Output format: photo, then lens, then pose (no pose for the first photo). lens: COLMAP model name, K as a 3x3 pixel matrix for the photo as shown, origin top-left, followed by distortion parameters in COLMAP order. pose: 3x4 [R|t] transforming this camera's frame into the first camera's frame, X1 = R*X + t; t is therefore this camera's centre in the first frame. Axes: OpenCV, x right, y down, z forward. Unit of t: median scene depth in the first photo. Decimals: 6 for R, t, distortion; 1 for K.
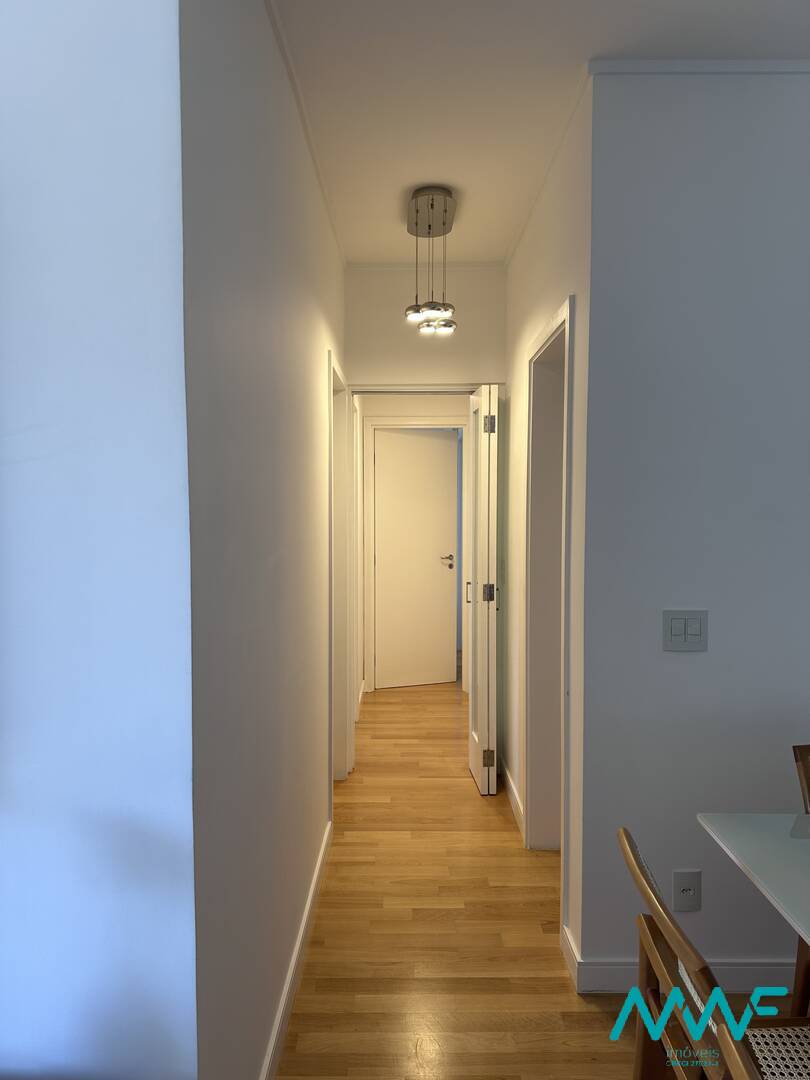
lens RADIAL K [[763.7, 0, 406.1], [0, 763.7, 539.3], [0, 0, 1]] dist [0.085890, -0.118584]
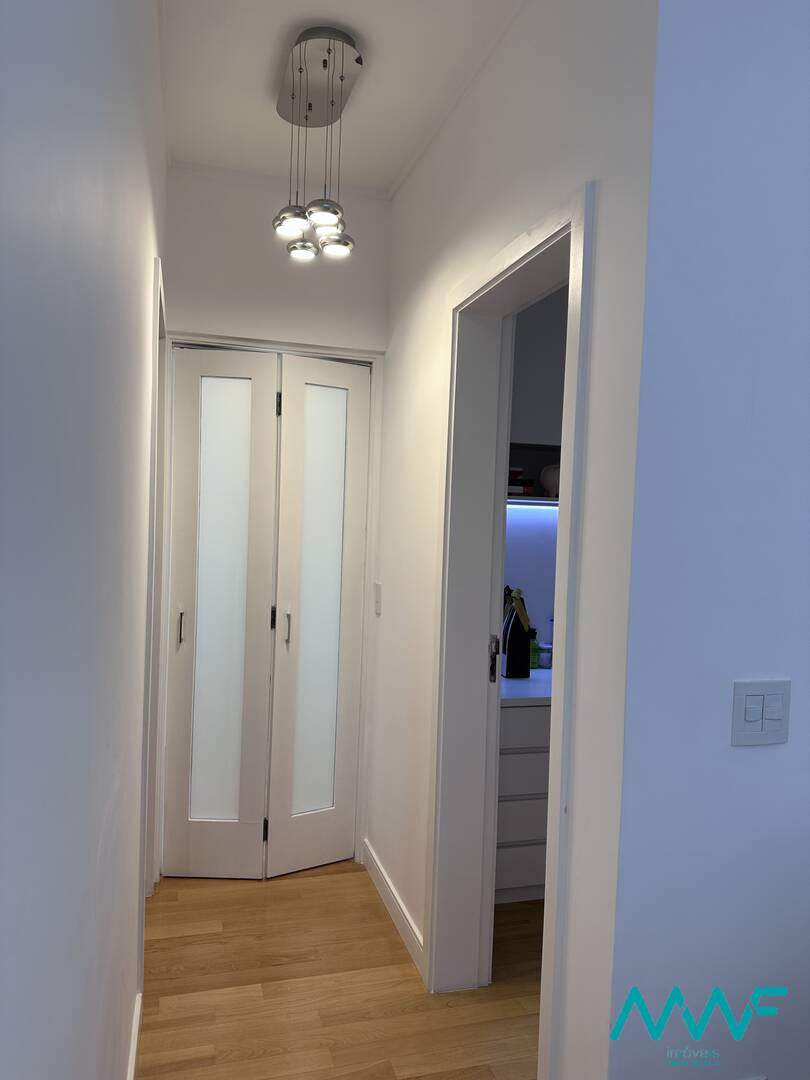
lens RADIAL K [[763.7, 0, 406.1], [0, 763.7, 541.9], [0, 0, 1]] dist [0.085890, -0.118584]
pose [[0.959856, 0.027868, 0.279105, -0.075321], [-0.026880, 0.999612, -0.007370, -0.008524], [-0.279202, -0.000429, 0.960232, 0.322042]]
